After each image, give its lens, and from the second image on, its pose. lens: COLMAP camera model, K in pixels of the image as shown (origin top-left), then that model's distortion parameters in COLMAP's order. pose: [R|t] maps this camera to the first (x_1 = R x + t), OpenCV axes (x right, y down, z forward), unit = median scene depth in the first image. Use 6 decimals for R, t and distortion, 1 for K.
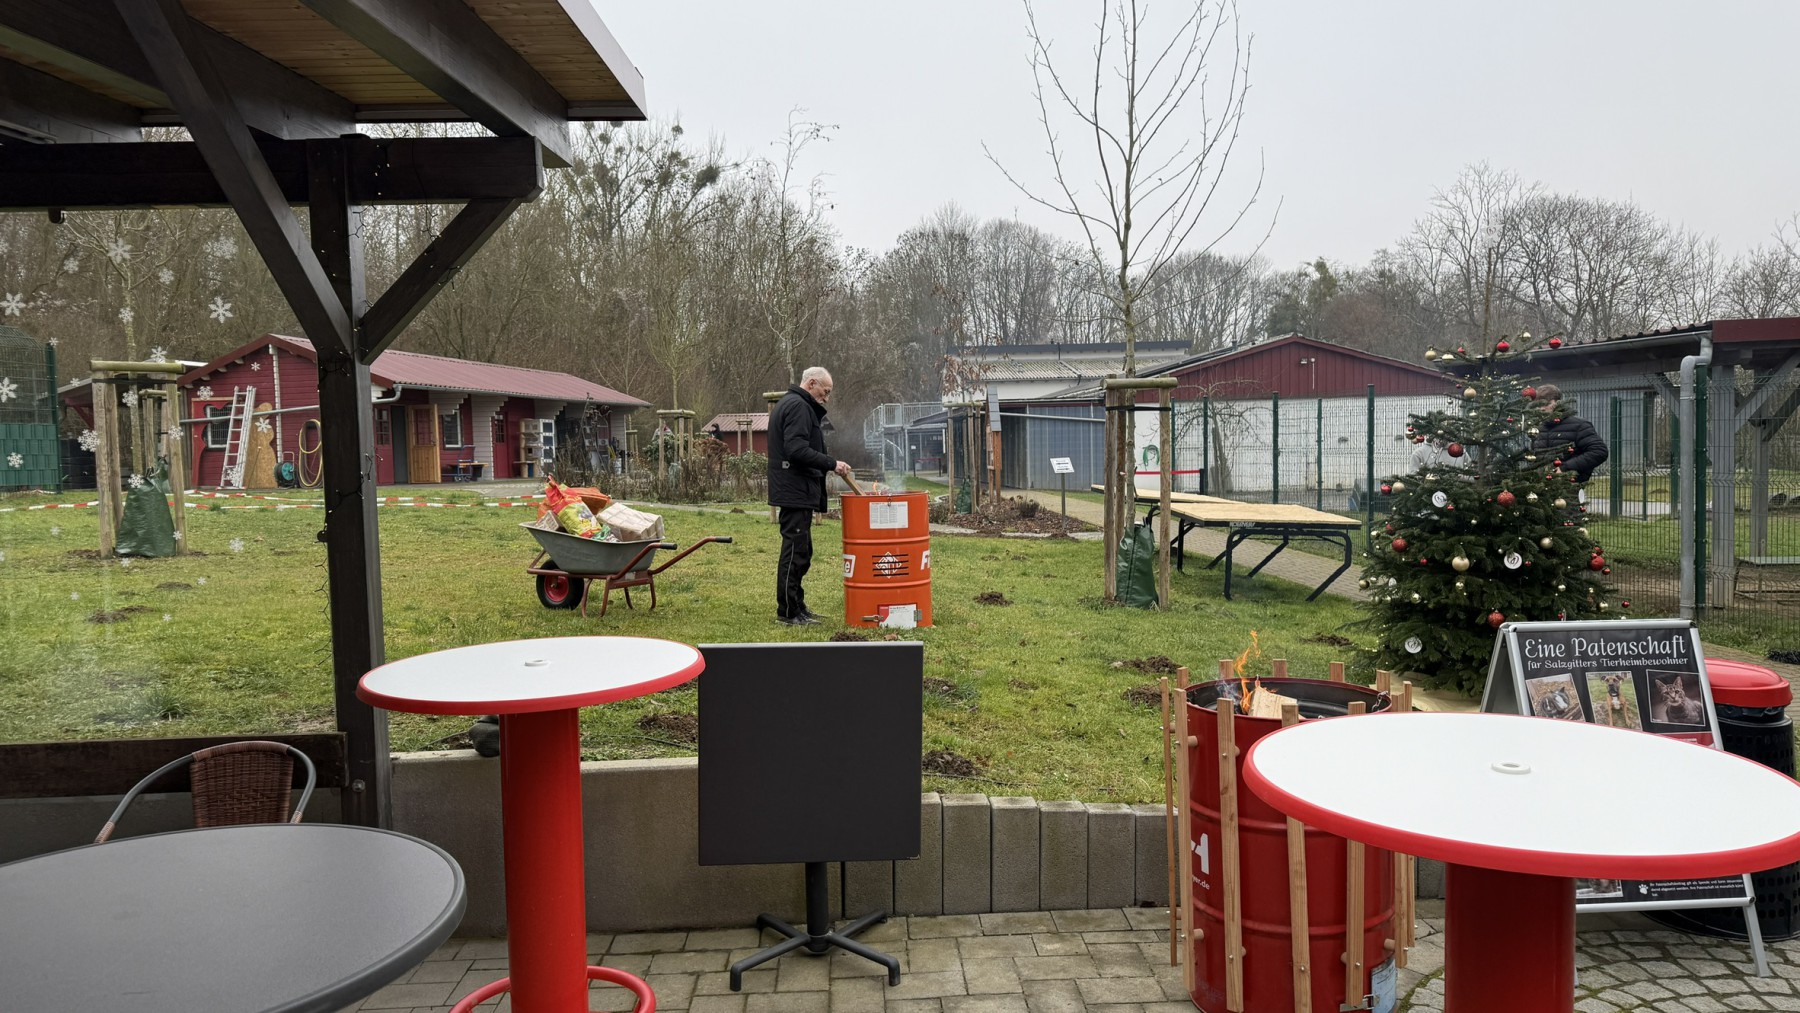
lens RADIAL K [[1240.2, 0, 905.4], [0, 1240.2, 532.2], [0, 0, 1]] dist [0.032926, -0.028428]
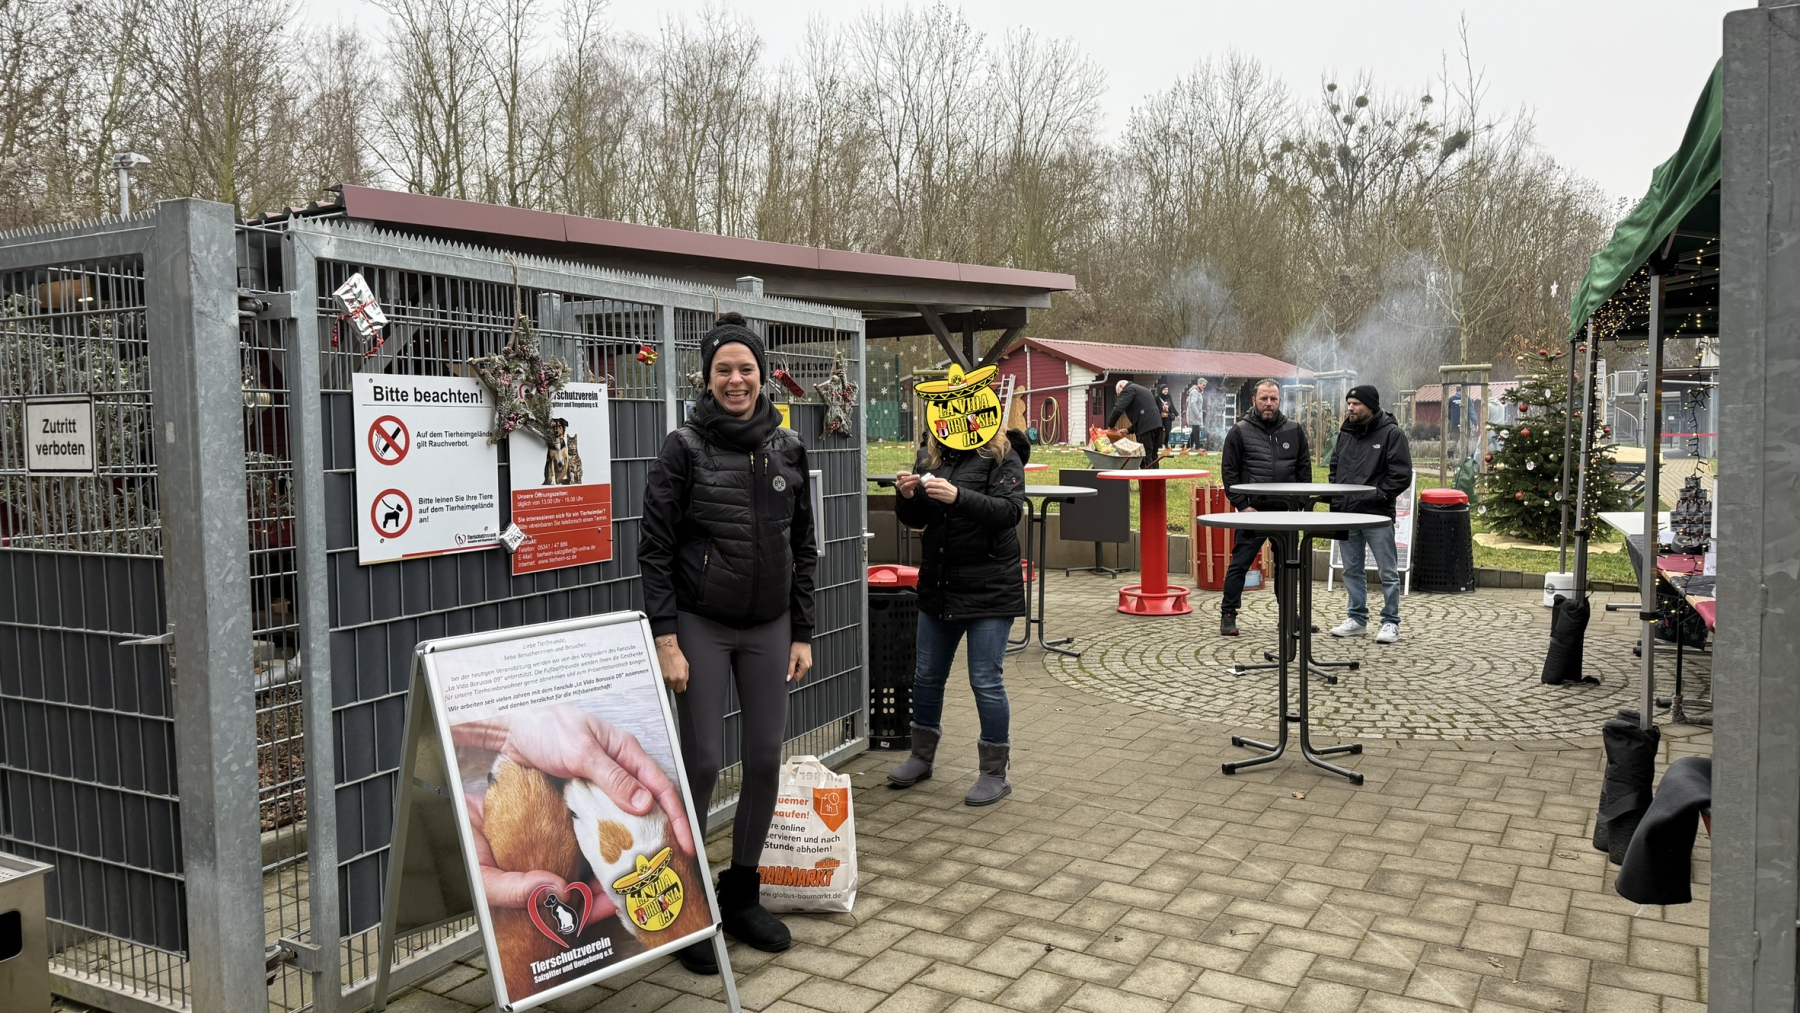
lens RADIAL K [[1259.5, 0, 900.0], [0, 1259.5, 506.5], [0, 0, 1]] dist [0.044166, -0.069418]
pose [[0.827007, 0.037415, -0.560945, 0.553536], [-0.037506, 0.999232, 0.011353, 0.069895], [0.560939, 0.011650, 0.827775, -0.795387]]
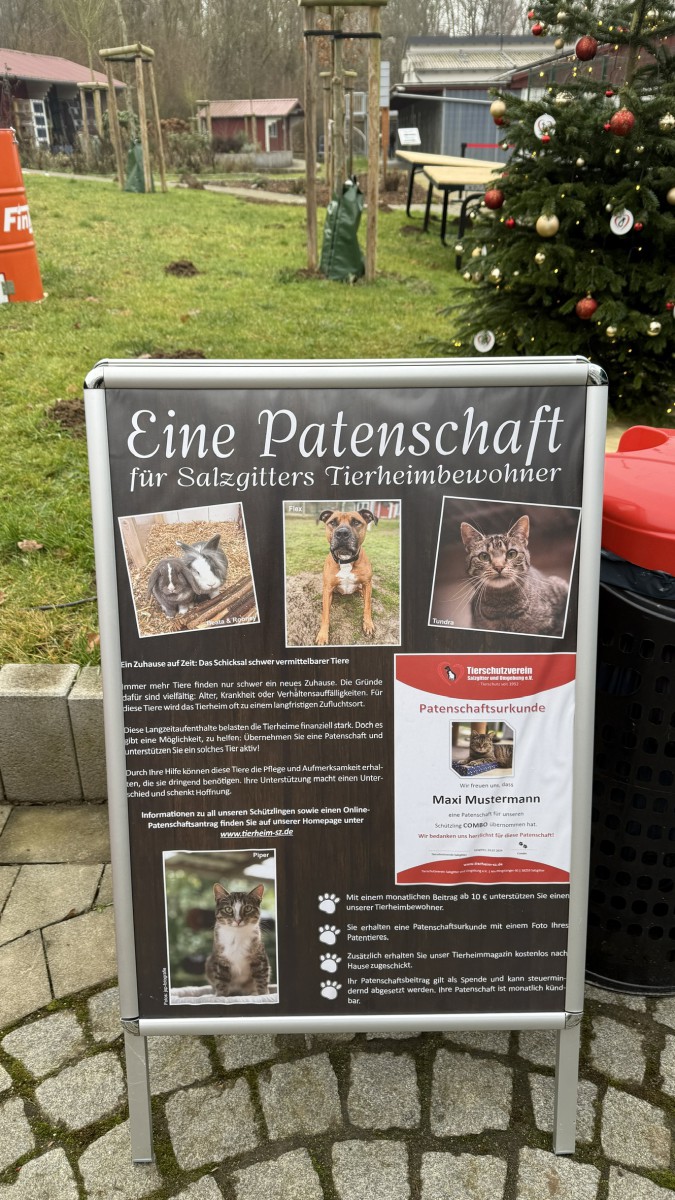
lens RADIAL K [[839.7, 0, 337.5], [0, 839.7, 600.0], [0, 0, 1]] dist [0.044166, -0.069418]
pose [[0.997625, 0.039397, -0.056499, 0.258954], [-0.012231, 0.908562, 0.417572, 0.013659], [0.067784, -0.415889, 0.906886, 0.335677]]
